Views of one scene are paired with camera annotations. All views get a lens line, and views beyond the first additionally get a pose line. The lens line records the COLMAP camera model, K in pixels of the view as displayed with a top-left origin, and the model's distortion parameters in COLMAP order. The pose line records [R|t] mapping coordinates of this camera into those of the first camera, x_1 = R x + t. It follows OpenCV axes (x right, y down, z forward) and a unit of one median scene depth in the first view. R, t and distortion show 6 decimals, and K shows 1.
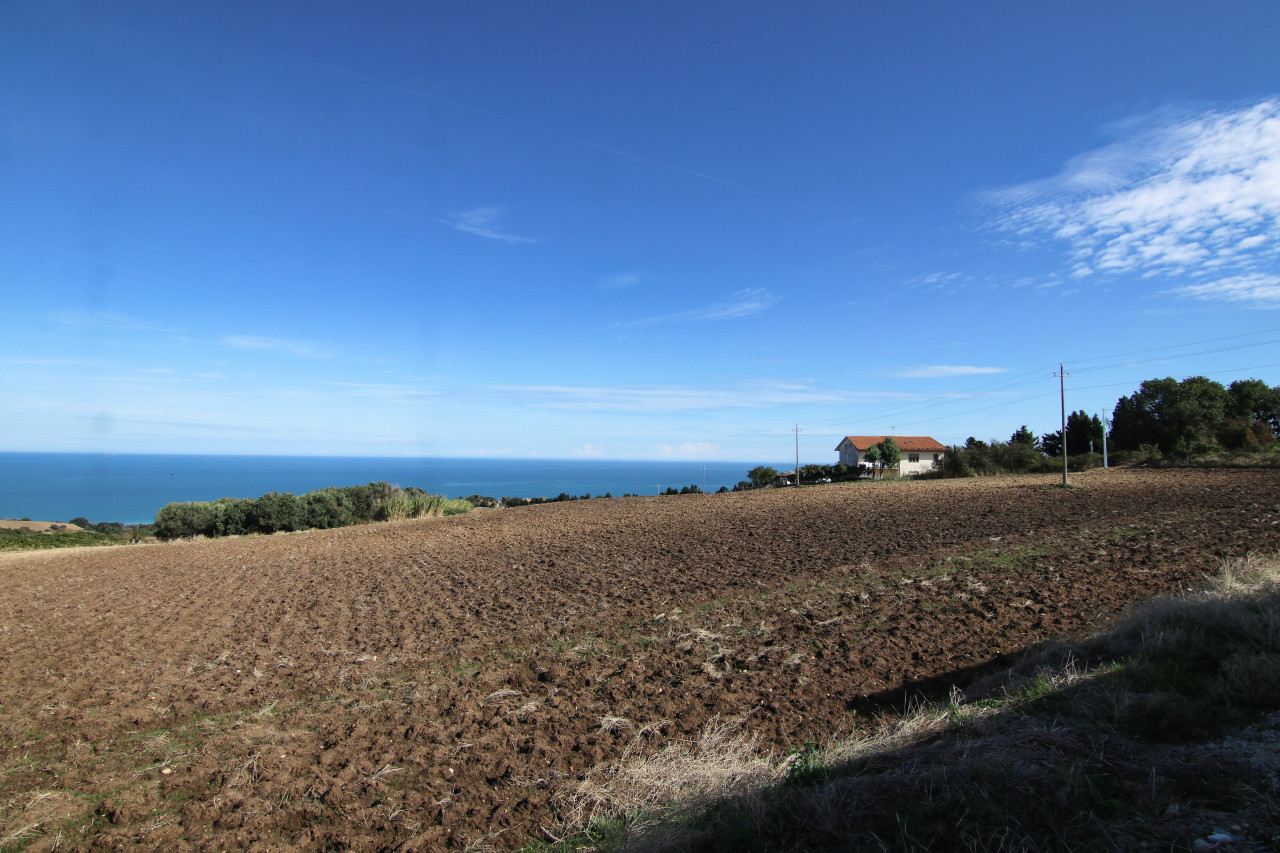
lens RADIAL K [[642.7, 0, 628.1], [0, 642.7, 407.1], [0, 0, 1]] dist [-0.010175, -0.009030]
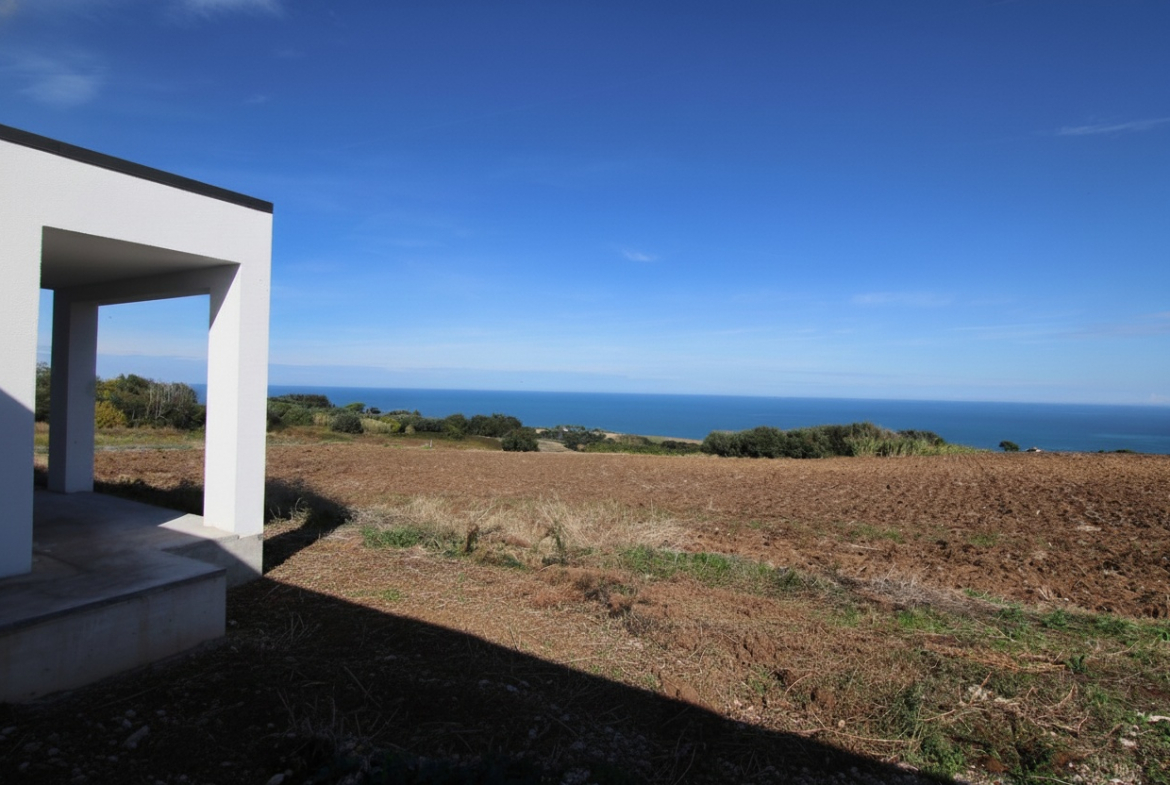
lens RADIAL K [[587.5, 0, 584.3], [0, 587.5, 393.8], [0, 0, 1]] dist [-0.010175, -0.009030]
pose [[0.539602, 0.004137, -0.841910, 0.223828], [0.050529, 0.998026, 0.037289, 0.009805], [0.840402, -0.062662, 0.538328, 0.092469]]
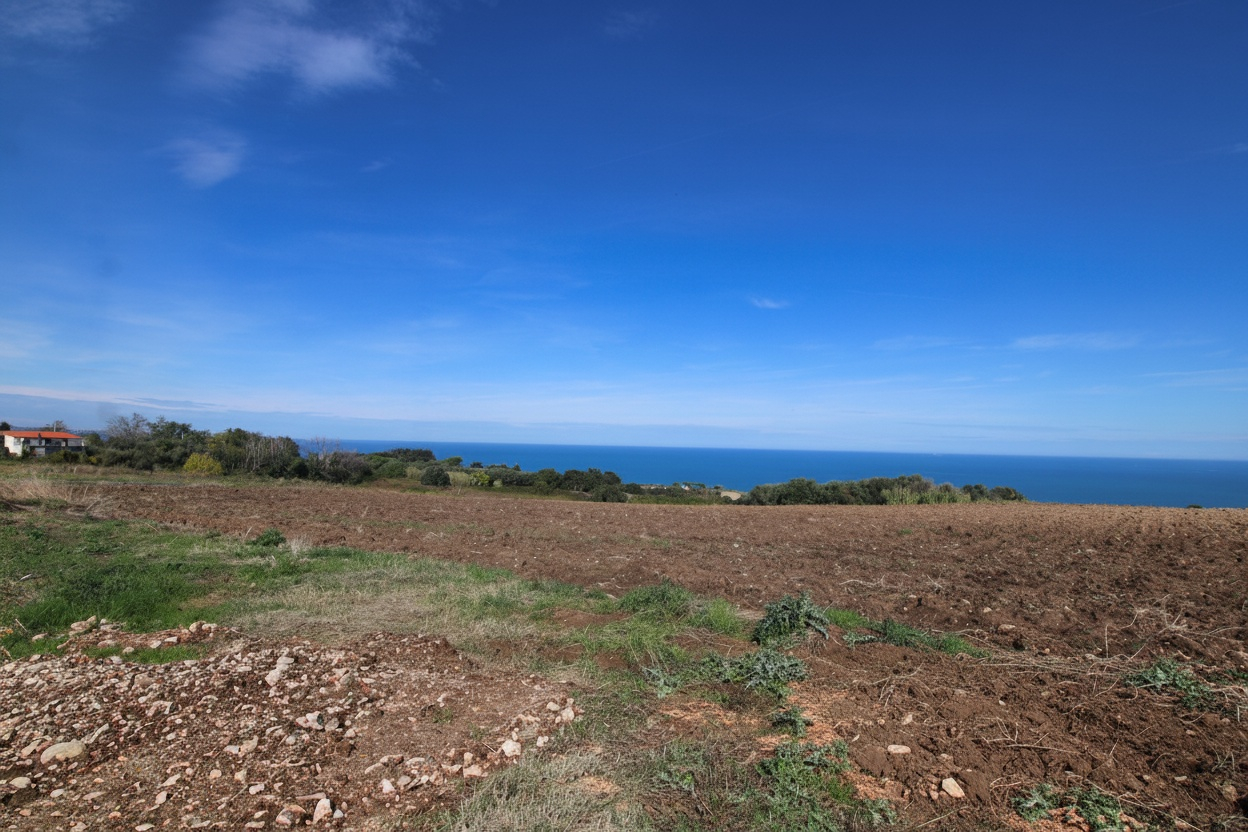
lens RADIAL K [[626.7, 0, 624.0], [0, 626.7, 412.1], [0, 0, 1]] dist [-0.010175, -0.009030]
pose [[0.408948, -0.050010, -0.911187, 0.379159], [0.053628, 0.998089, -0.030711, 0.029609], [0.910981, -0.036306, 0.410848, 0.237592]]
